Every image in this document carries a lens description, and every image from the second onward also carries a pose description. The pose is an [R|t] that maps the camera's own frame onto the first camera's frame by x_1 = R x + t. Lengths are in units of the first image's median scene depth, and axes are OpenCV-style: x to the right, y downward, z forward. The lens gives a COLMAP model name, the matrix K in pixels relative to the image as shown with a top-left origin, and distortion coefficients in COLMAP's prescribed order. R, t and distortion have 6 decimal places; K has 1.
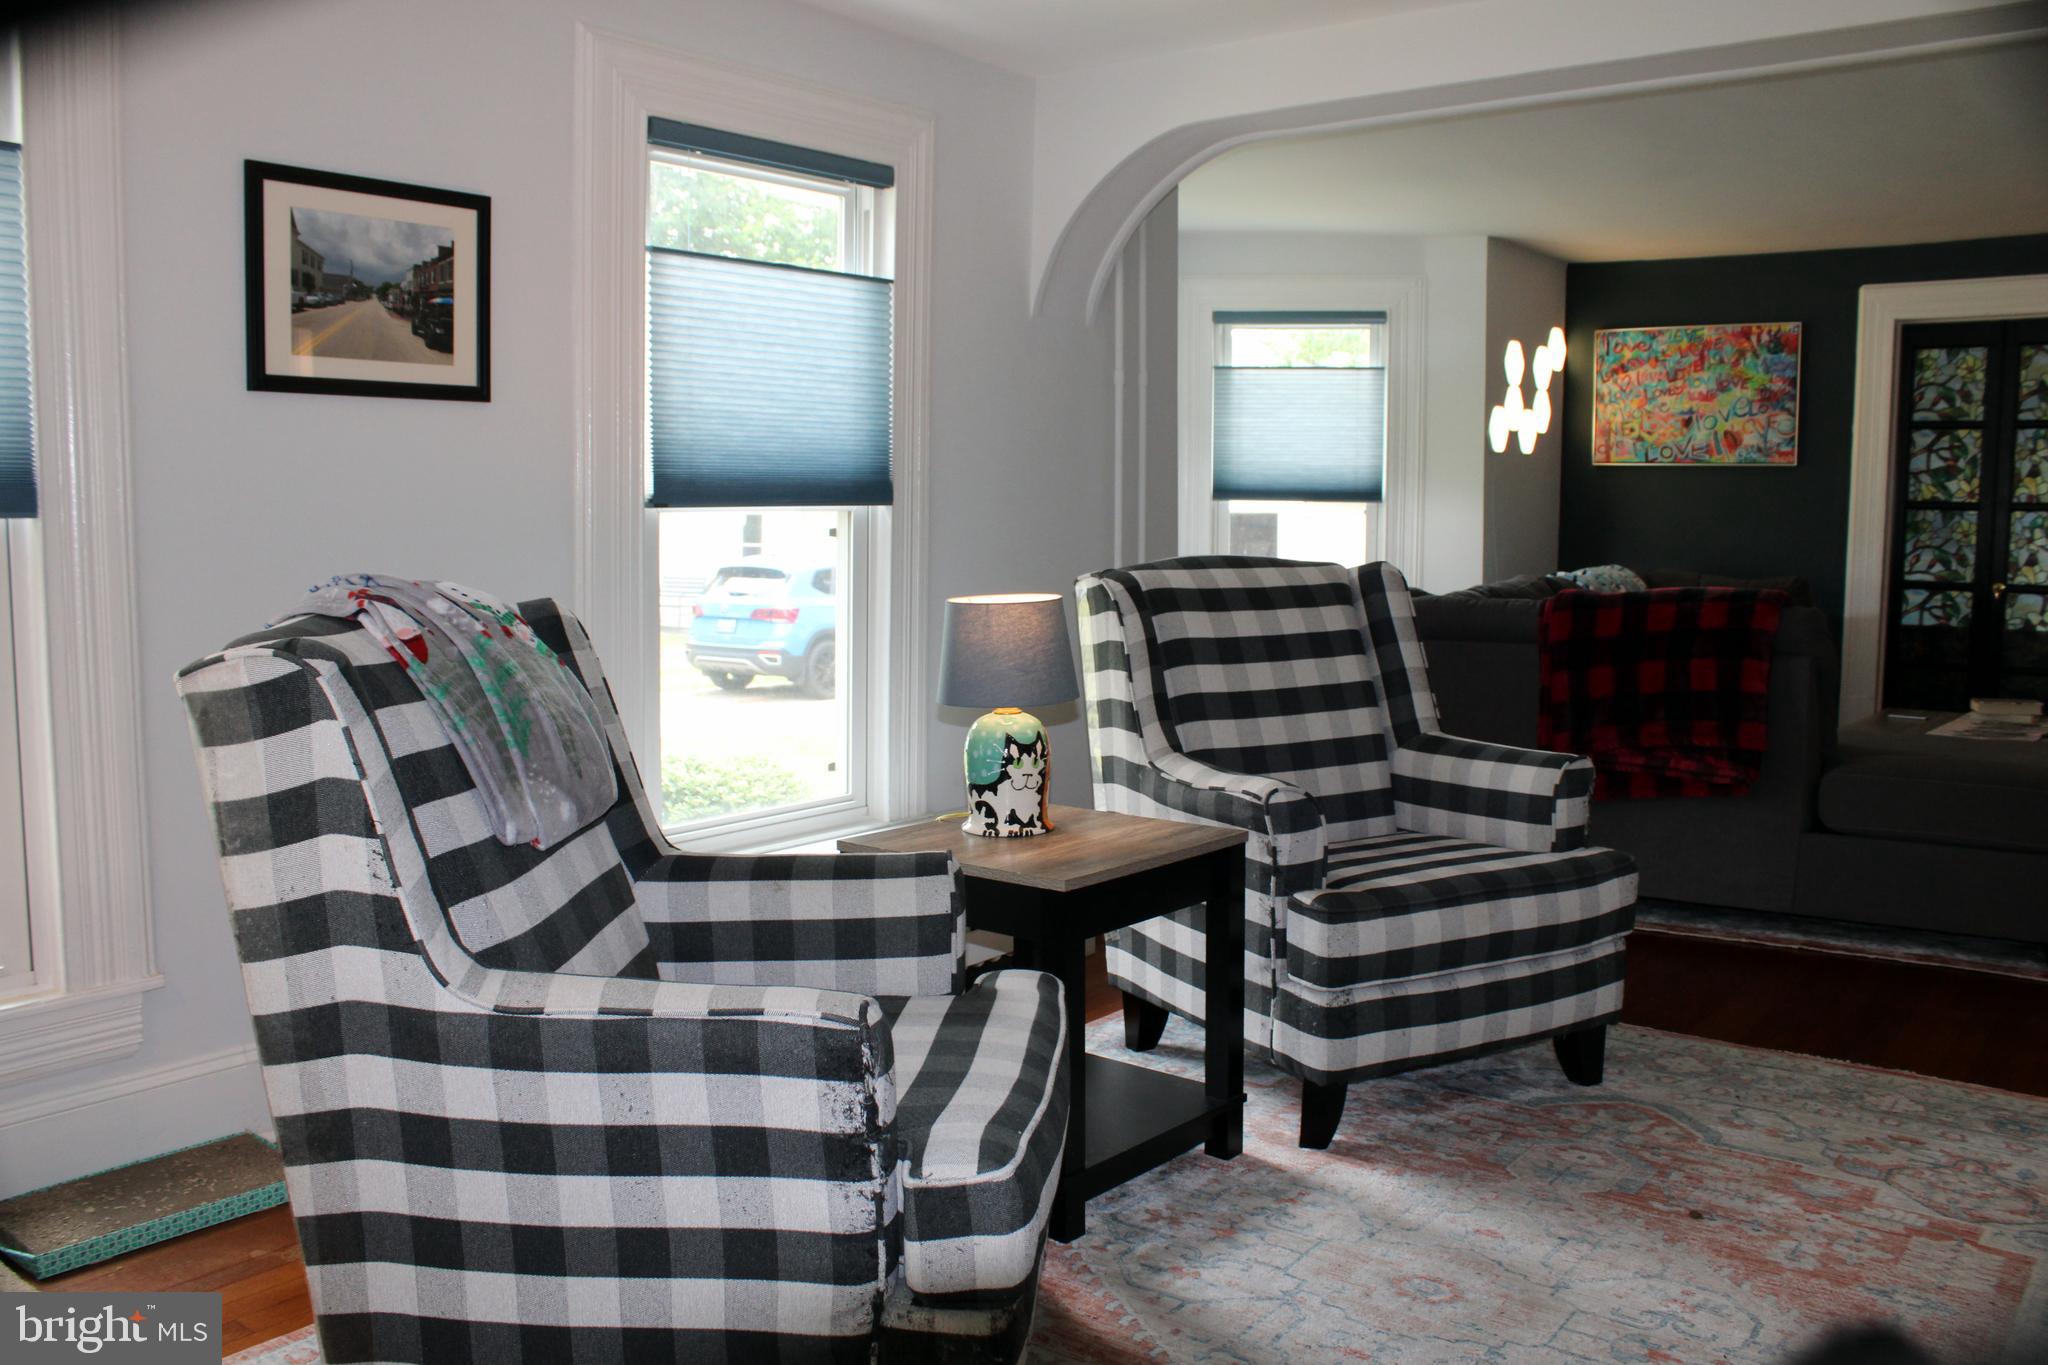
lens RADIAL K [[1716.8, 0, 1024.0], [0, 1716.8, 682.5], [0, 0, 1]] dist [-0.161914, 0.150616]
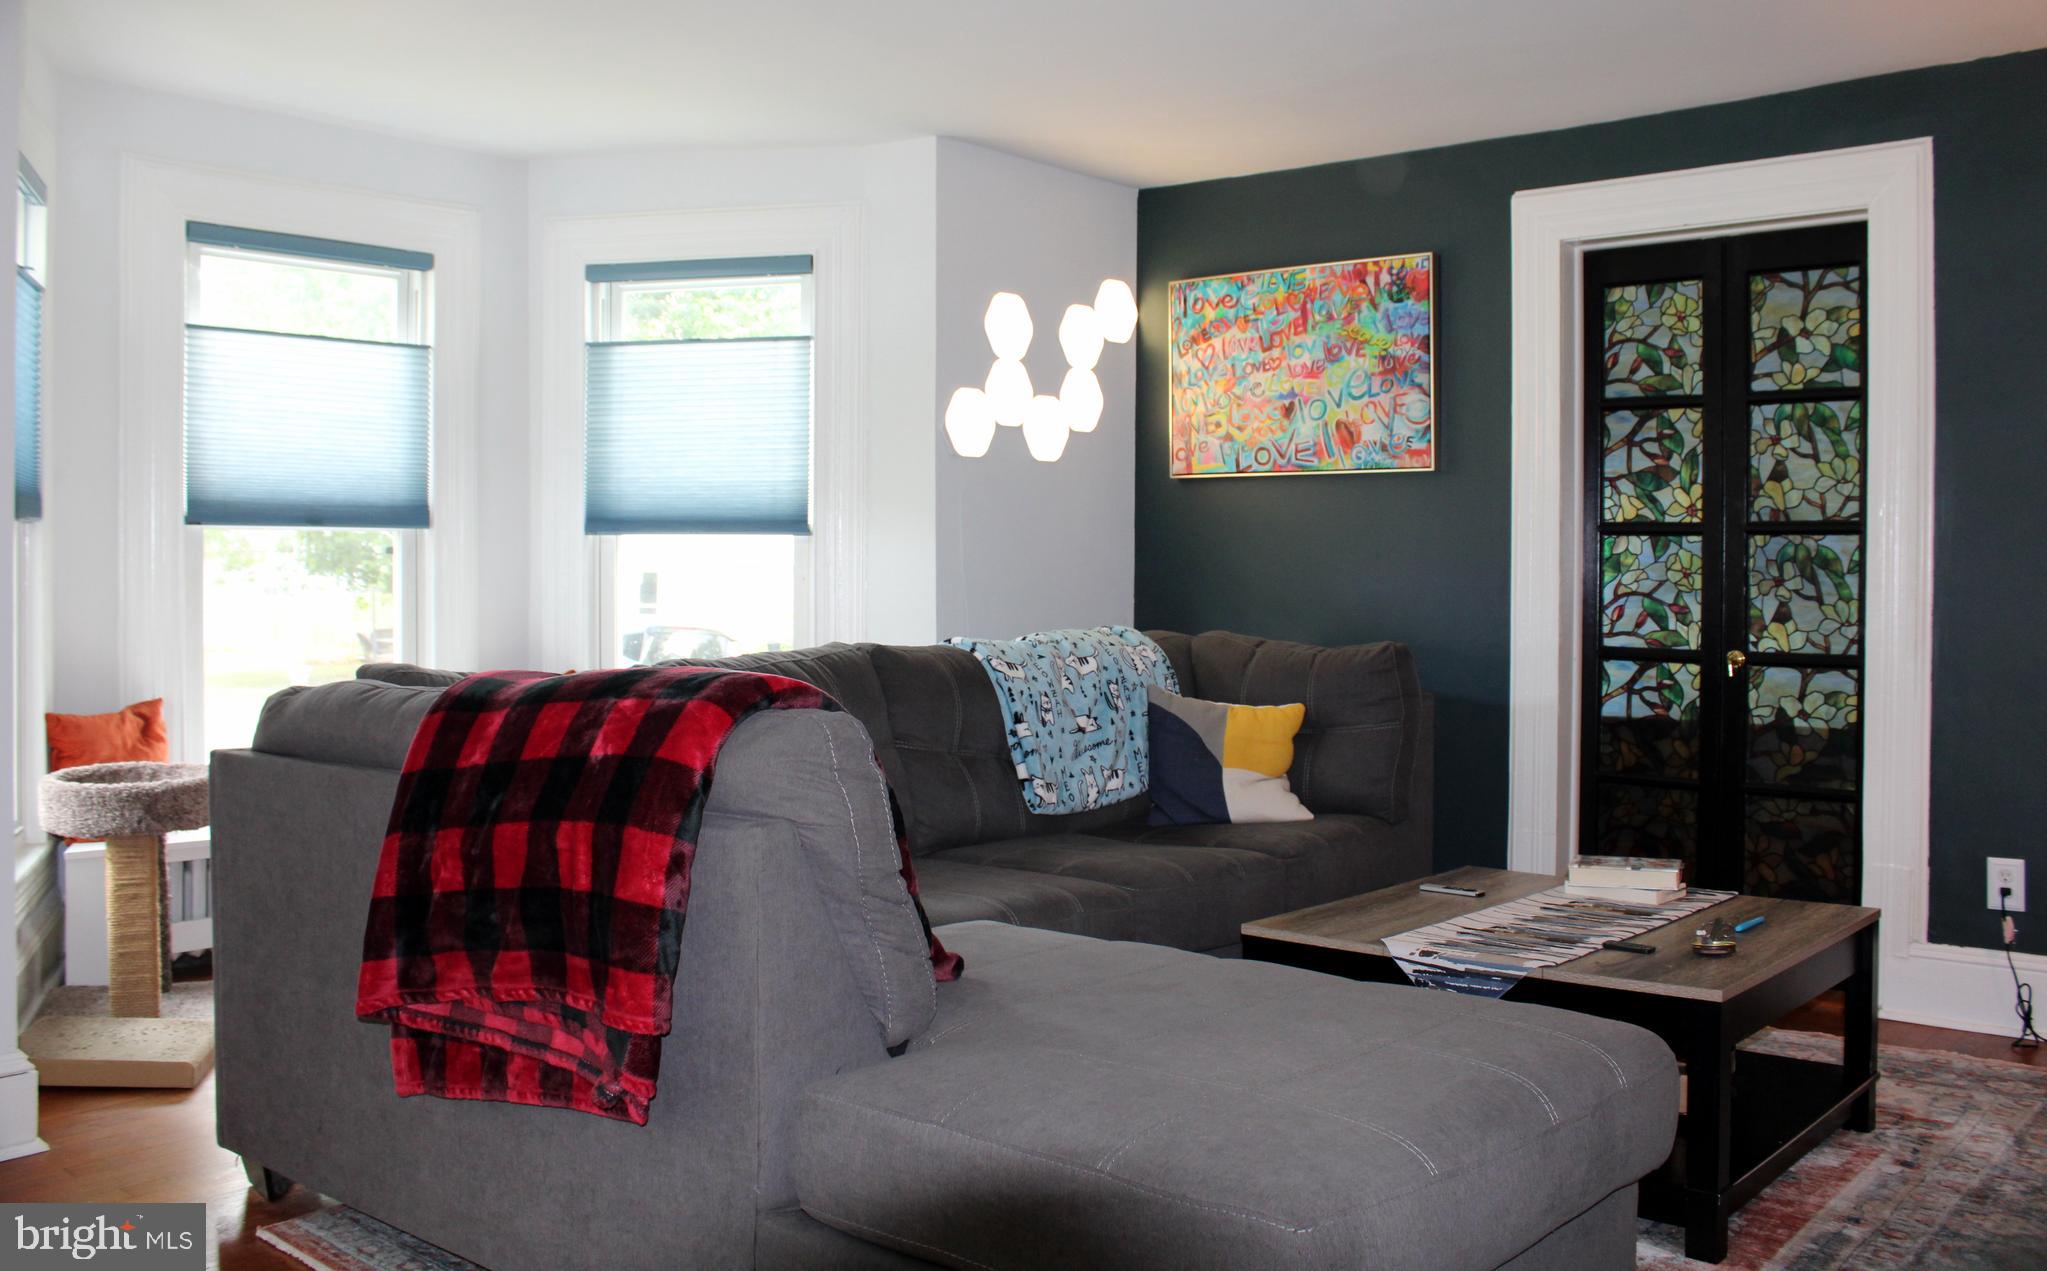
lens RADIAL K [[1788.8, 0, 1021.0], [0, 1788.8, 574.8], [0, 0, 1]] dist [-0.114043, 0.013566]
pose [[0.998811, -0.000343, -0.048742, 0.322893], [-0.004450, 0.995158, -0.098183, -0.020300], [0.048540, 0.098283, 0.993974, 0.296060]]
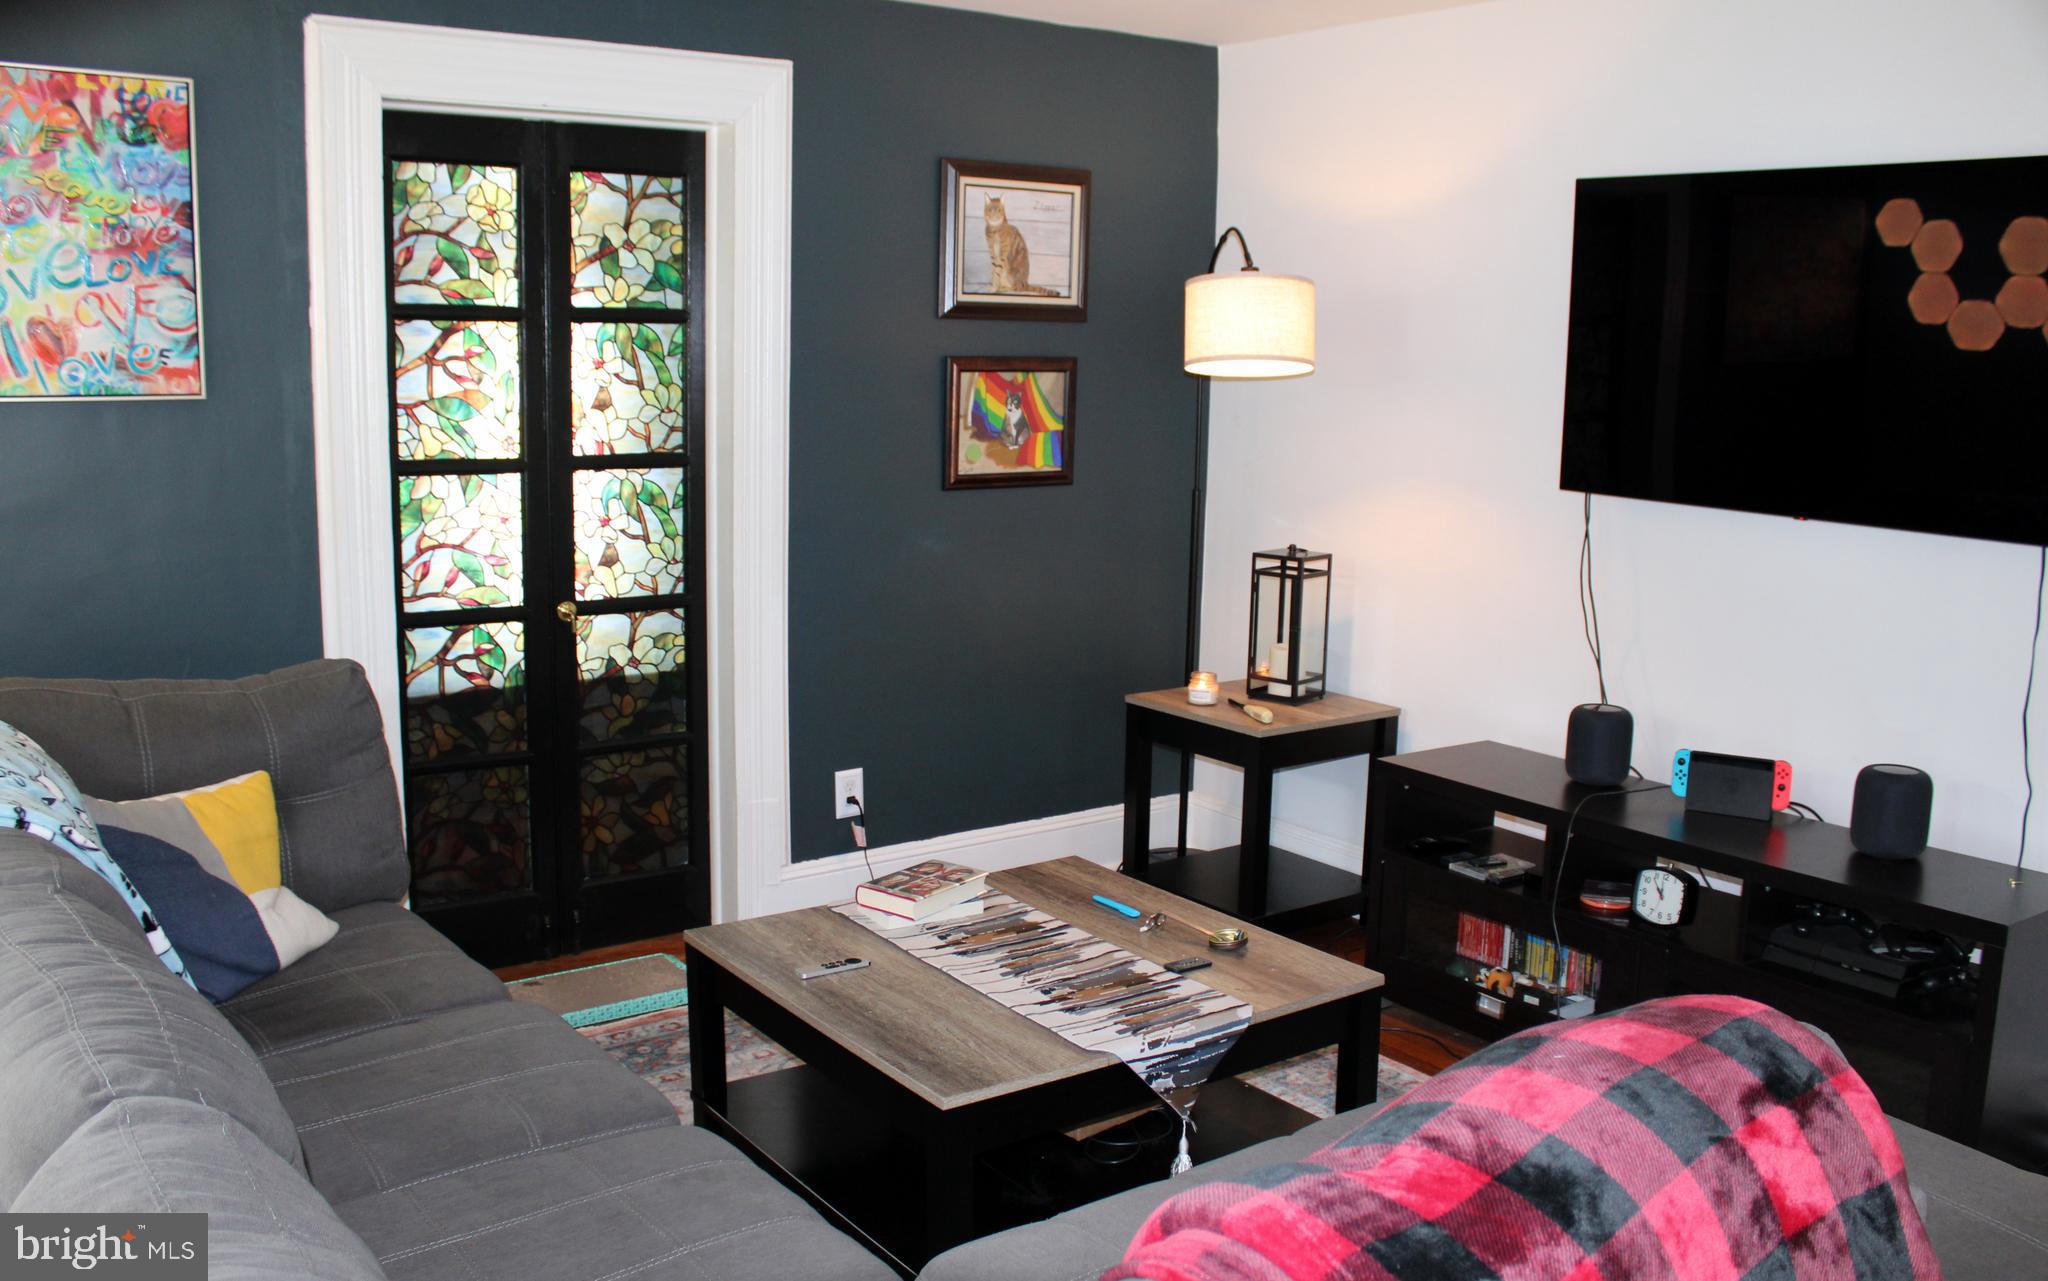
lens RADIAL K [[1813.5, 0, 1025.6], [0, 1813.5, 677.8], [0, 0, 1]] dist [-0.142873, 0.125705]
pose [[0.279715, -0.179239, 0.943203, 0.053369], [0.081410, 0.983308, 0.162718, -0.110651], [-0.956625, 0.031271, 0.289638, 0.620365]]
